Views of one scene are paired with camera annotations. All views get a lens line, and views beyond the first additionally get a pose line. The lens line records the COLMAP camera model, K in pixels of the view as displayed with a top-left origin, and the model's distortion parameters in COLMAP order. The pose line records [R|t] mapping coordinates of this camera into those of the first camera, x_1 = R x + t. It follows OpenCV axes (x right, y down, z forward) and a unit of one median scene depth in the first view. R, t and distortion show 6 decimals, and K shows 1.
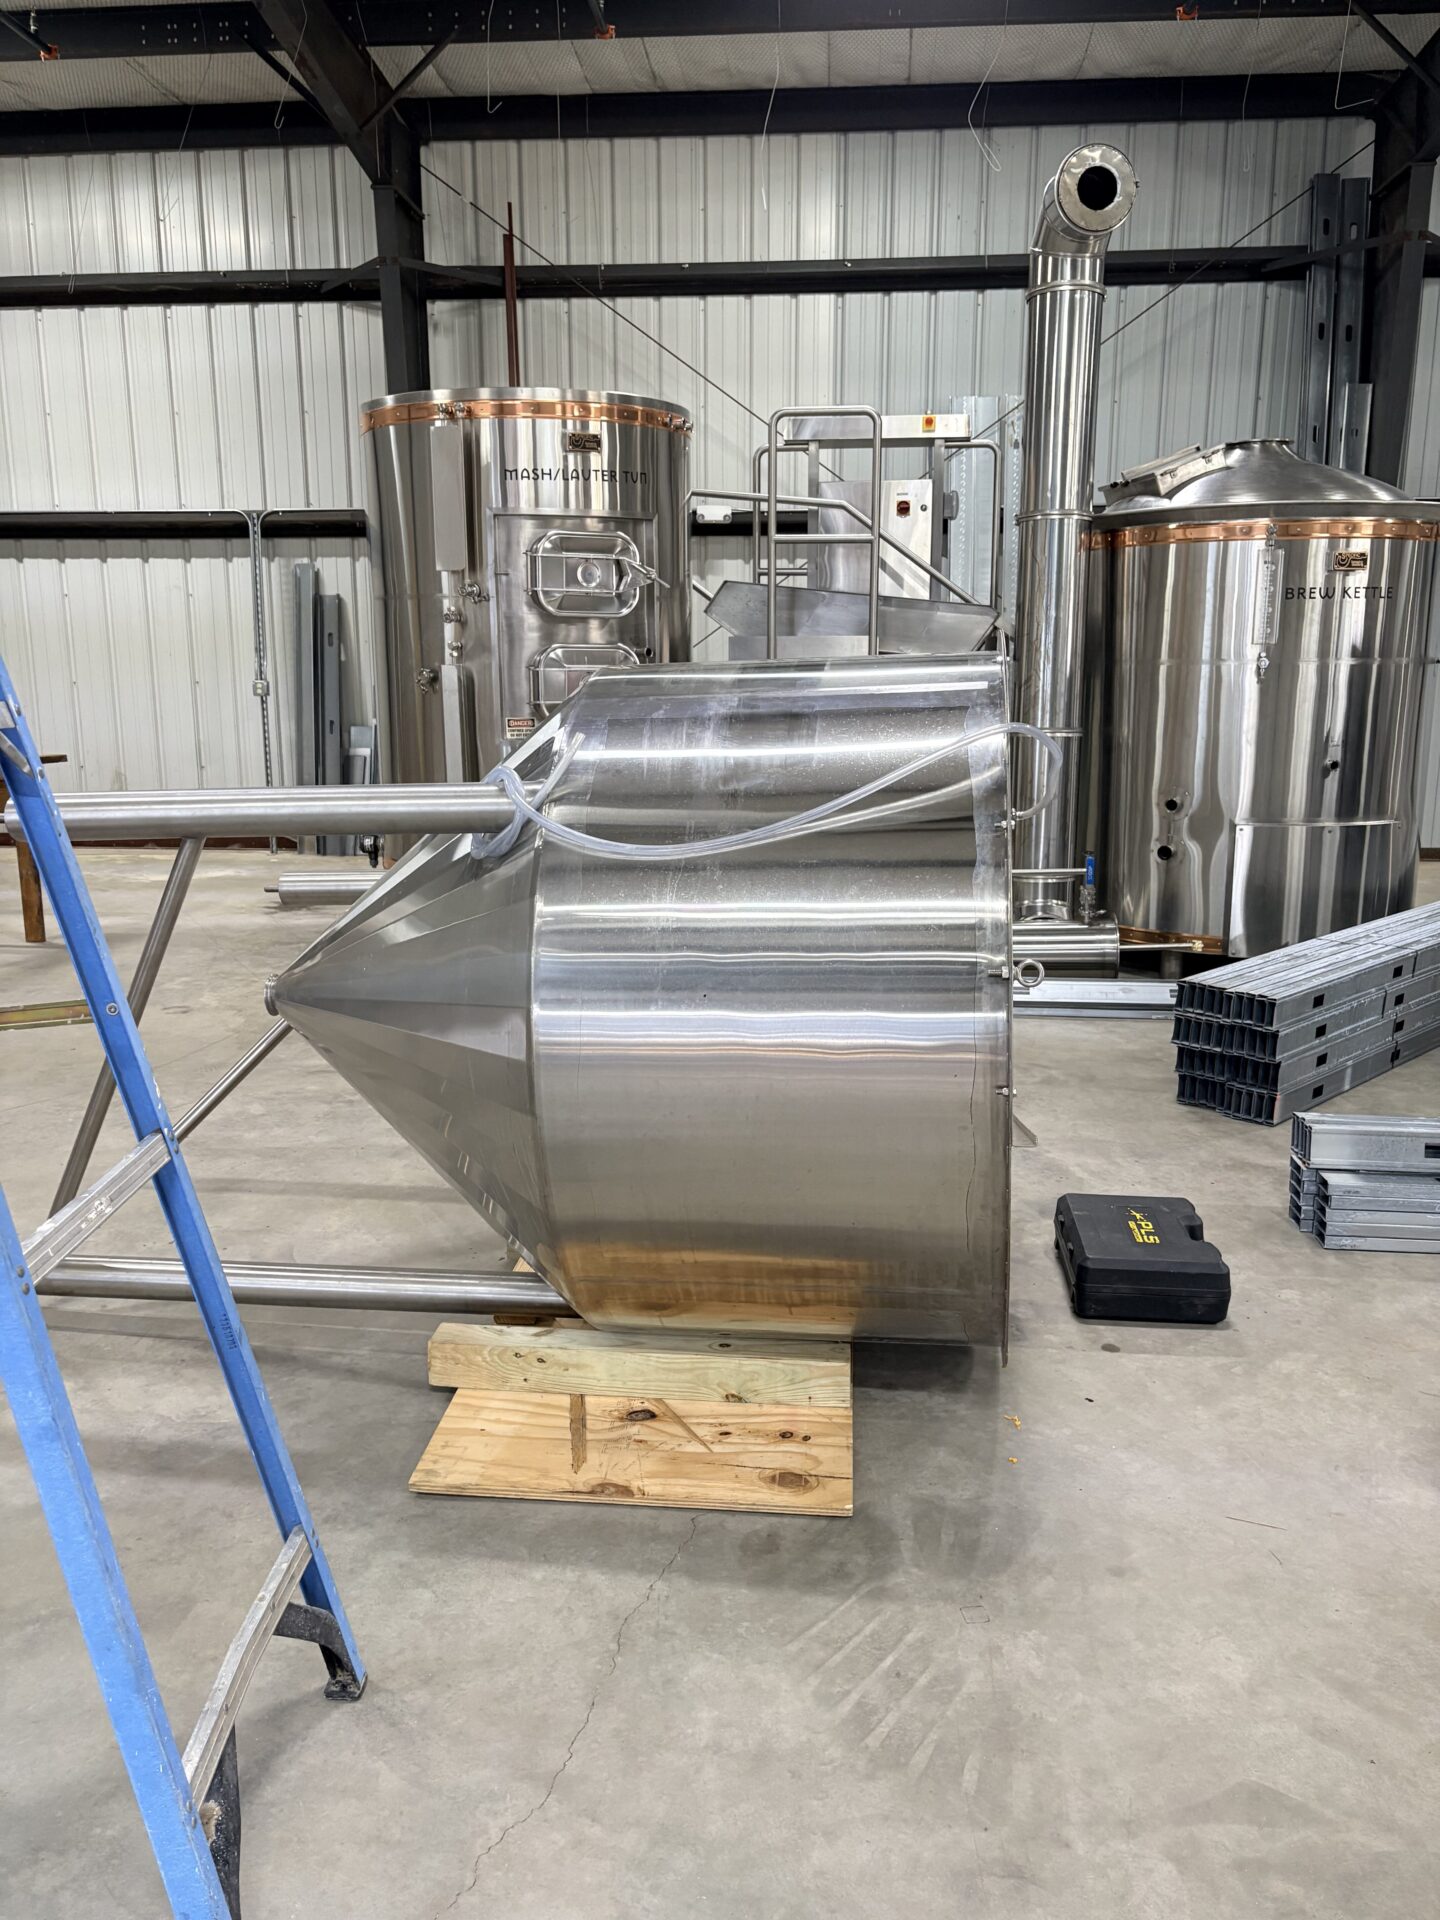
lens RADIAL K [[1472.7, 0, 720.0], [0, 1472.7, 960.0], [0, 0, 1]] dist [0.014321, 0.001276]
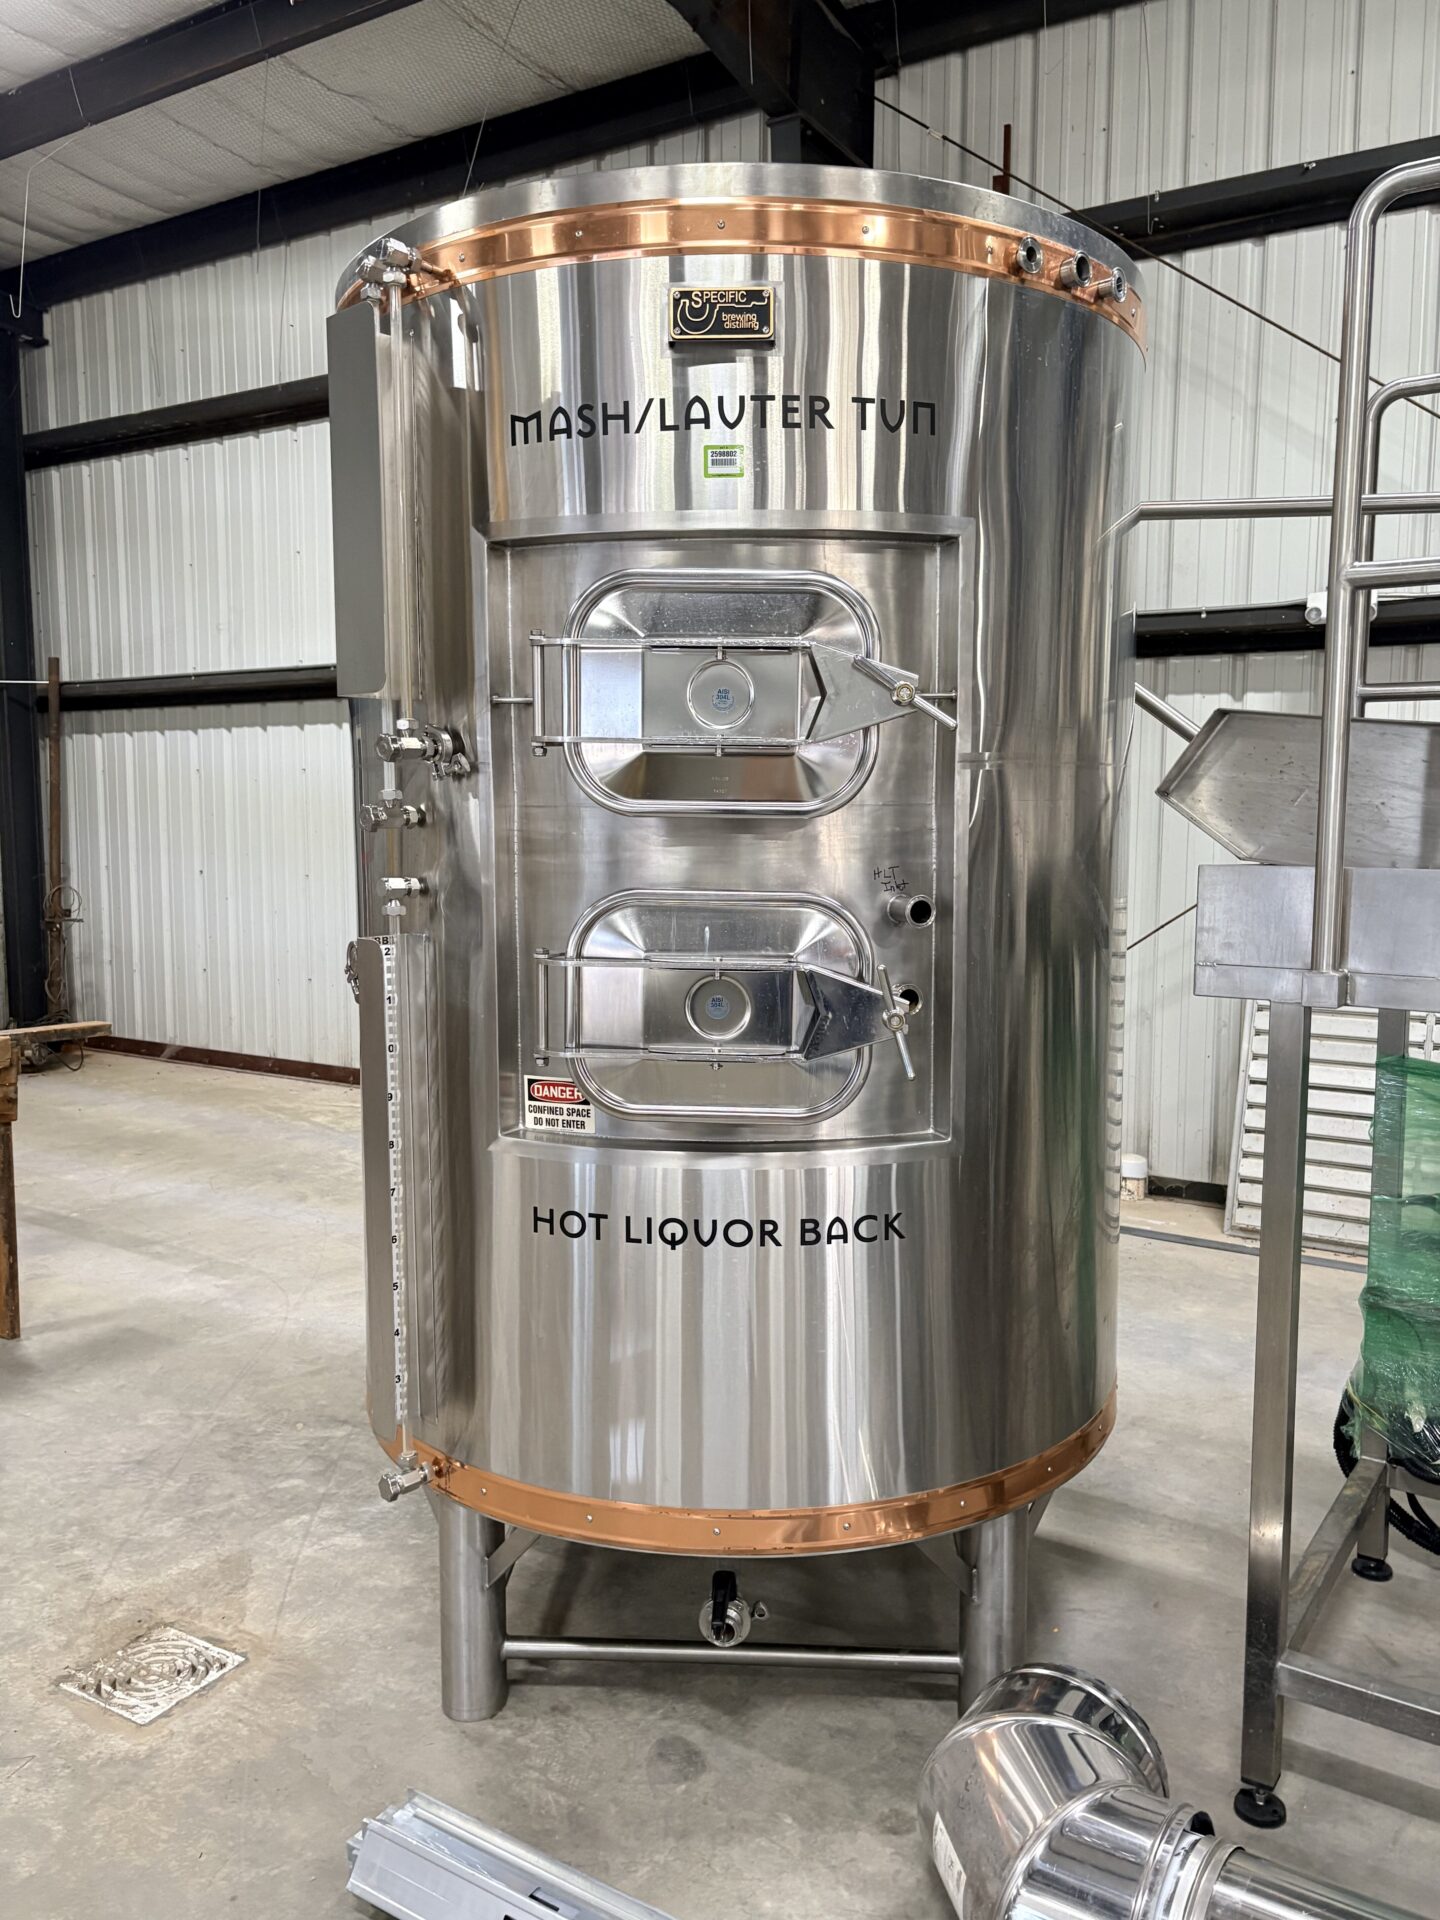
lens RADIAL K [[1464.1, 0, 700.7], [0, 1464.1, 971.3], [0, 0, 1]] dist [0.003457, -0.000179]
pose [[0.887026, 0.055810, -0.458334, 0.042189], [-0.101107, 0.992054, -0.074875, -0.111135], [0.450513, 0.112757, 0.885620, 0.454947]]
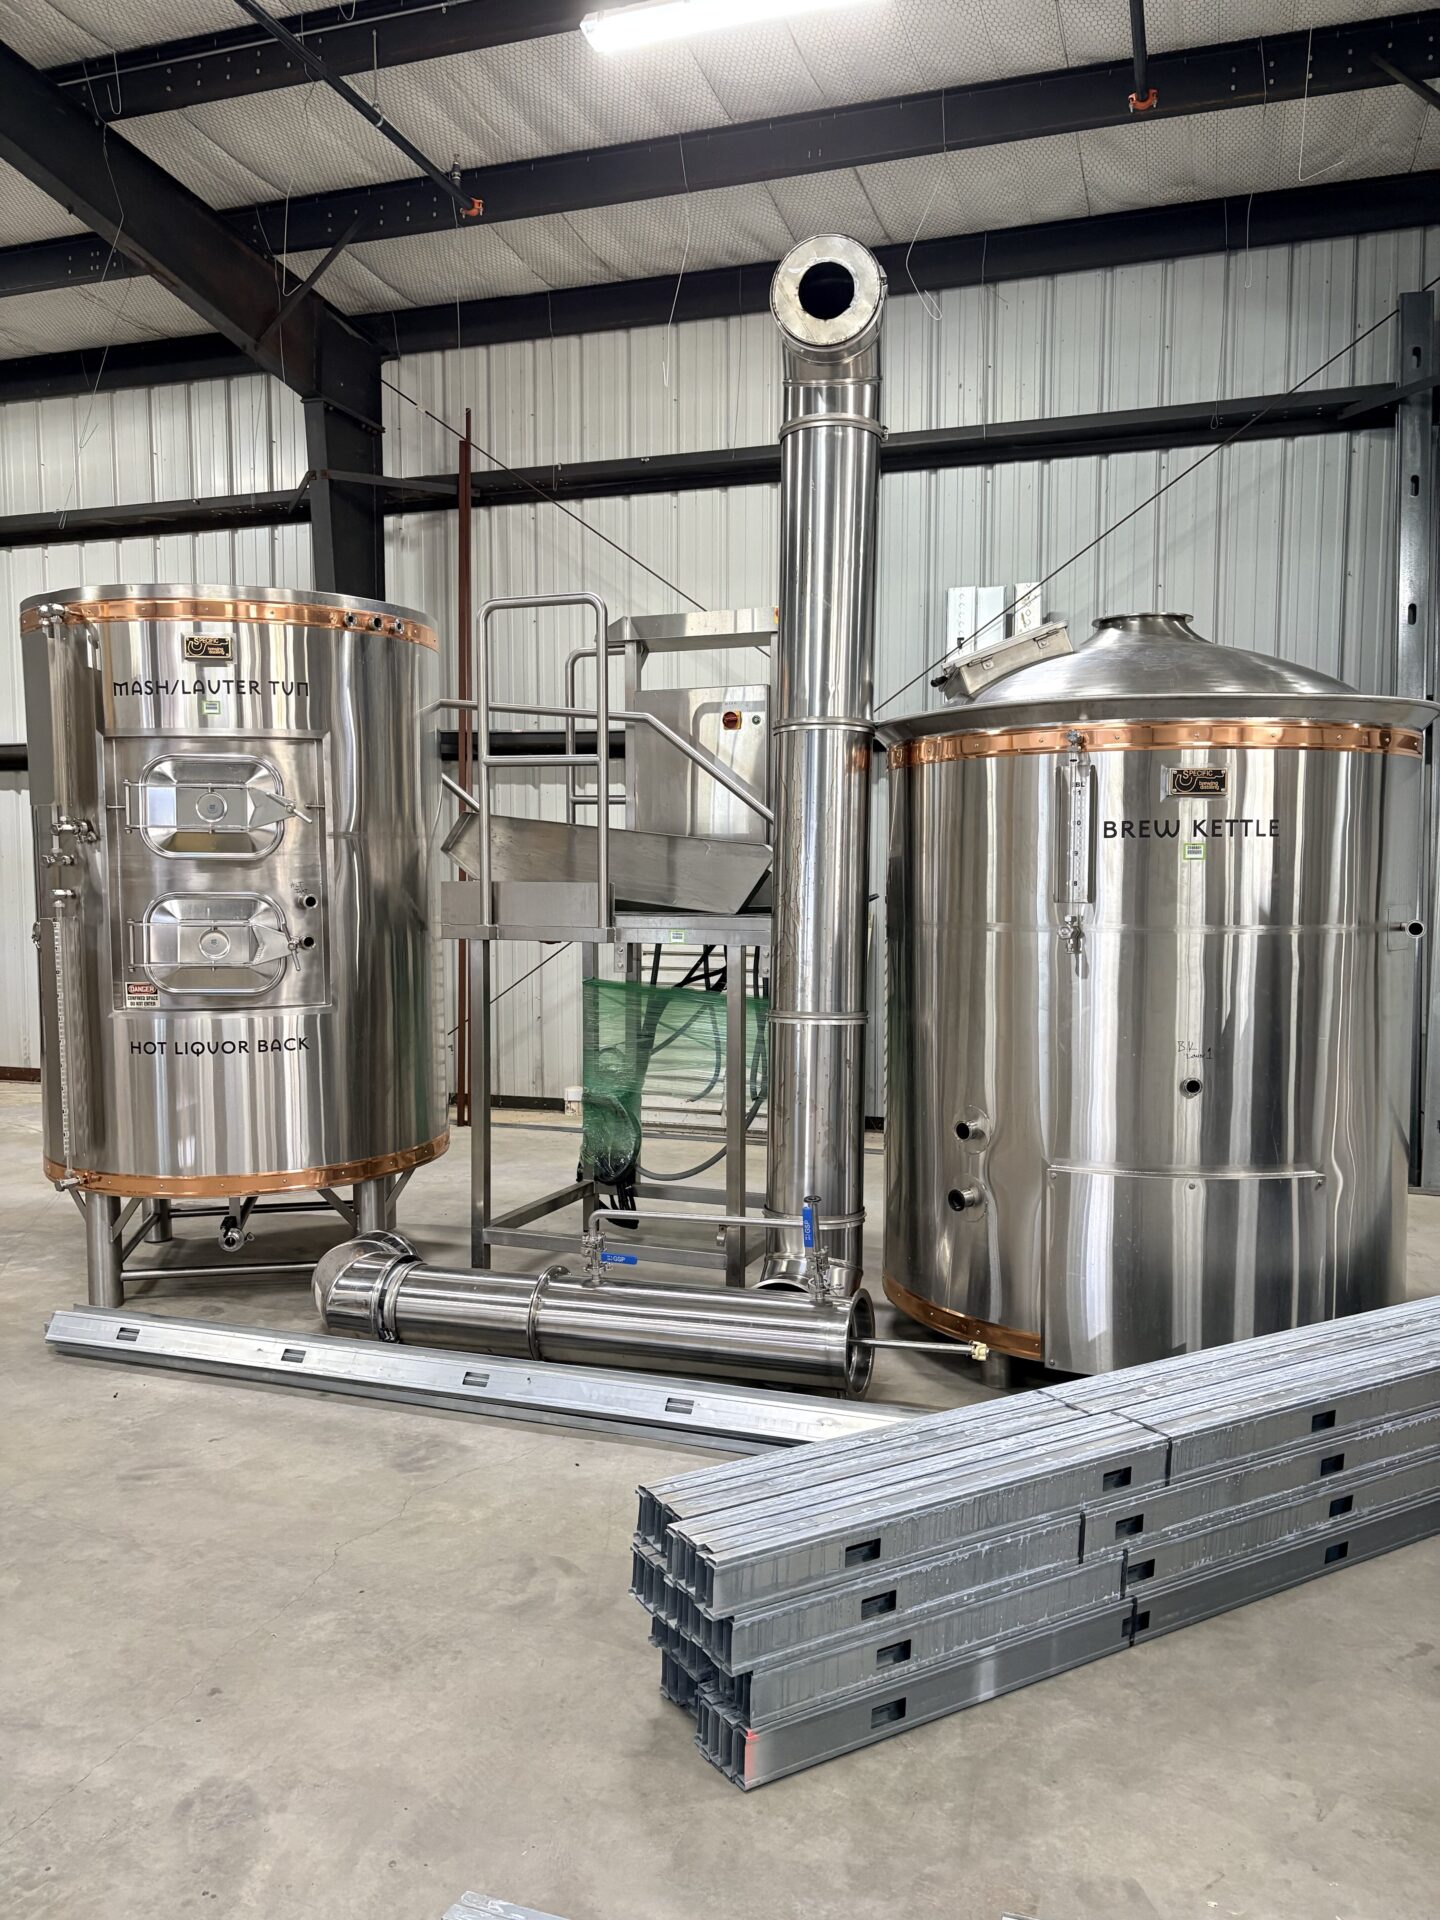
lens RADIAL K [[1464.1, 0, 700.7], [0, 1464.1, 971.3], [0, 0, 1]] dist [0.003457, -0.000179]
pose [[0.969125, 0.019997, -0.245759, 0.233443], [-0.052135, 0.990790, -0.124968, -0.057782], [0.240997, 0.133922, 0.961242, 0.205126]]
